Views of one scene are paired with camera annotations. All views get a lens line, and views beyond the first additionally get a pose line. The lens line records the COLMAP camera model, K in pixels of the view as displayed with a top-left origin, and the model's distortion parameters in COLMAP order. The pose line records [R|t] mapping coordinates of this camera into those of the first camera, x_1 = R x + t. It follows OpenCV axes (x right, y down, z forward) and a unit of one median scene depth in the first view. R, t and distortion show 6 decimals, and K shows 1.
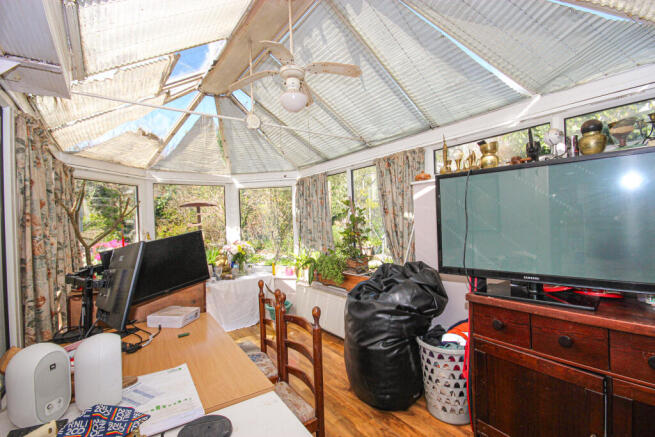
lens RADIAL K [[300.1, 0, 330.0], [0, 300.1, 219.5], [0, 0, 1]] dist [0.000233, -0.004920]
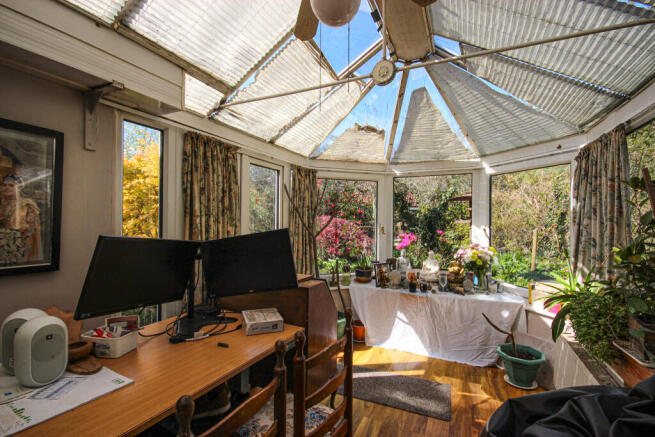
lens RADIAL K [[300.1, 0, 330.3], [0, 300.1, 220.5], [0, 0, 1]] dist [0.000233, -0.004920]
pose [[0.492542, 0.038781, -0.869424, 0.173219], [-0.022808, 0.999239, 0.031651, -0.006359], [0.869990, 0.004240, 0.493052, 0.343717]]
